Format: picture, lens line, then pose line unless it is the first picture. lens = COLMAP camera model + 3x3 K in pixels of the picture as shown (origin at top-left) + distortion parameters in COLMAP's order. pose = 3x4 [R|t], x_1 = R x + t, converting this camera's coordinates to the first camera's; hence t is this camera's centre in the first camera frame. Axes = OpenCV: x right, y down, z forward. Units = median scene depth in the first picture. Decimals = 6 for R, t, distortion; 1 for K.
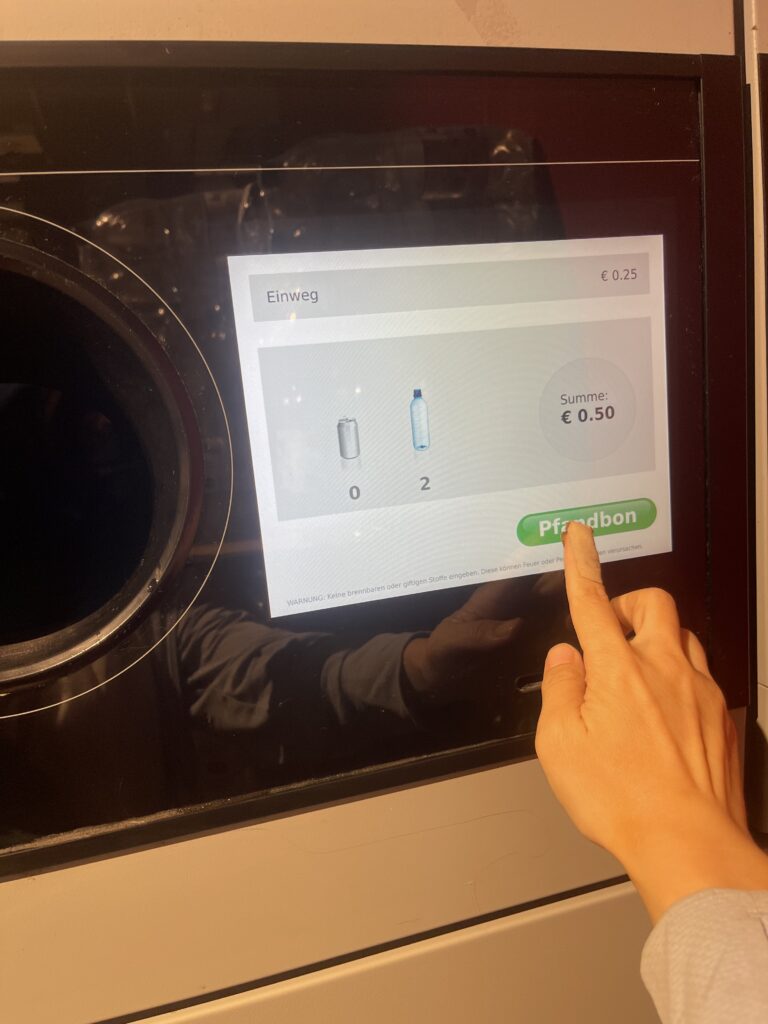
lens RADIAL K [[797.1, 0, 380.7], [0, 797.1, 534.6], [0, 0, 1]] dist [0.002393, -0.010427]
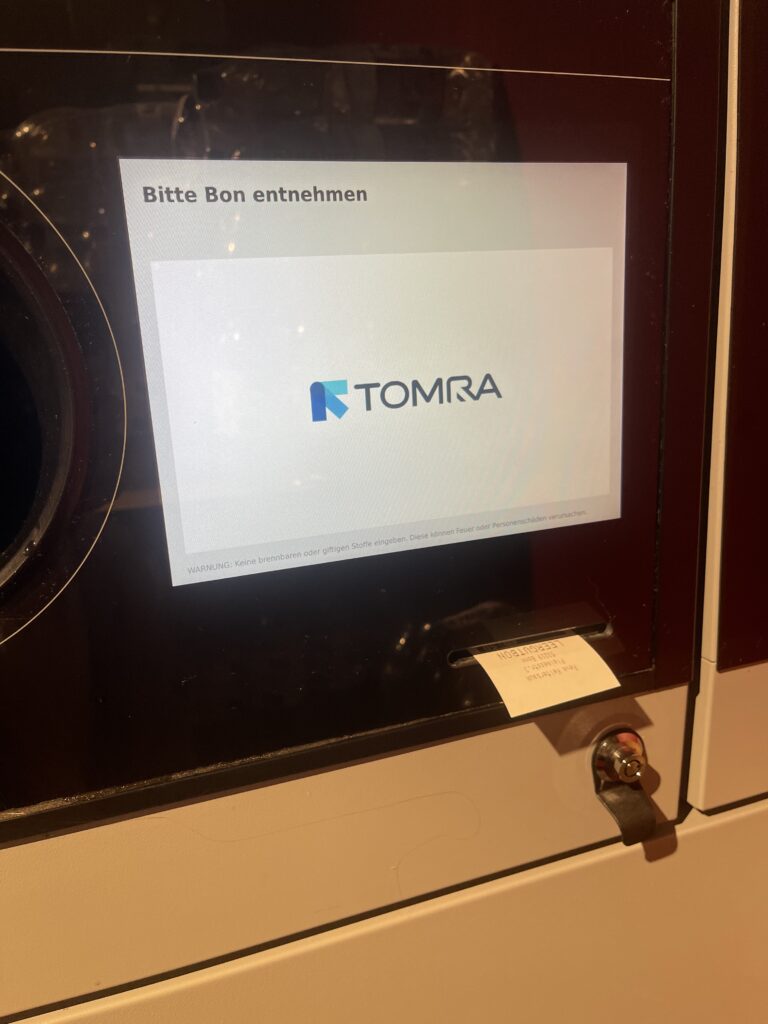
lens RADIAL K [[796.6, 0, 387.7], [0, 796.6, 541.9], [0, 0, 1]] dist [-0.009142, -0.012303]
pose [[0.997421, 0.019659, 0.069026, 0.035356], [-0.024964, 0.996729, 0.076865, -0.016509], [-0.067289, -0.078390, 0.994649, 0.104941]]
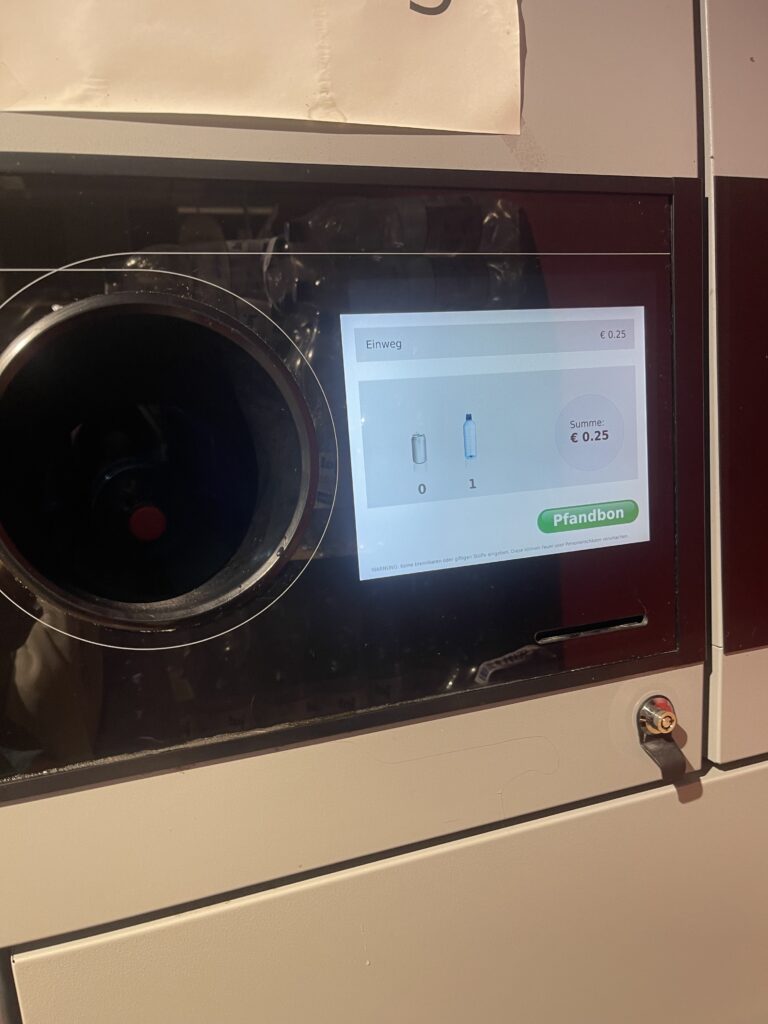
lens RADIAL K [[797.1, 0, 380.7], [0, 797.1, 534.6], [0, 0, 1]] dist [0.002393, -0.010427]
pose [[0.998157, 0.016200, 0.058487, -0.169543], [-0.013838, 0.999081, -0.040562, 0.075504], [-0.059090, 0.039678, 0.997464, -0.317455]]
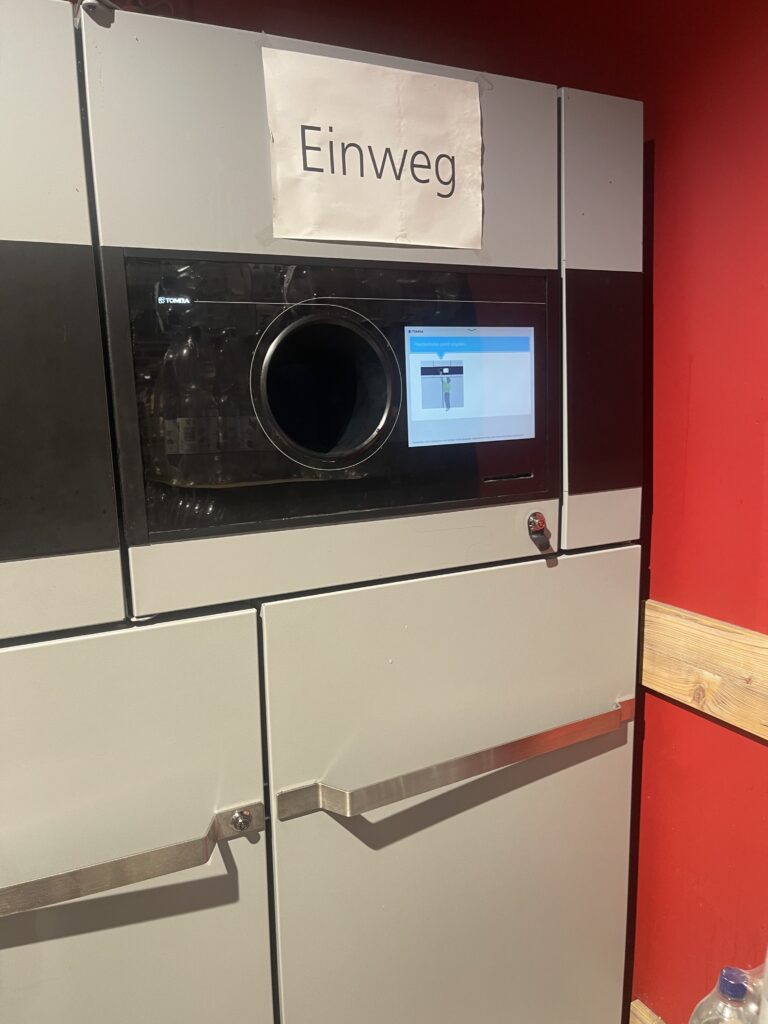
lens RADIAL K [[797.1, 0, 380.7], [0, 797.1, 534.6], [0, 0, 1]] dist [0.002393, -0.010427]
pose [[0.980750, 0.022934, 0.193918, -0.753532], [-0.016955, 0.999330, -0.032436, 0.493157], [-0.194532, 0.028524, 0.980481, -1.755586]]
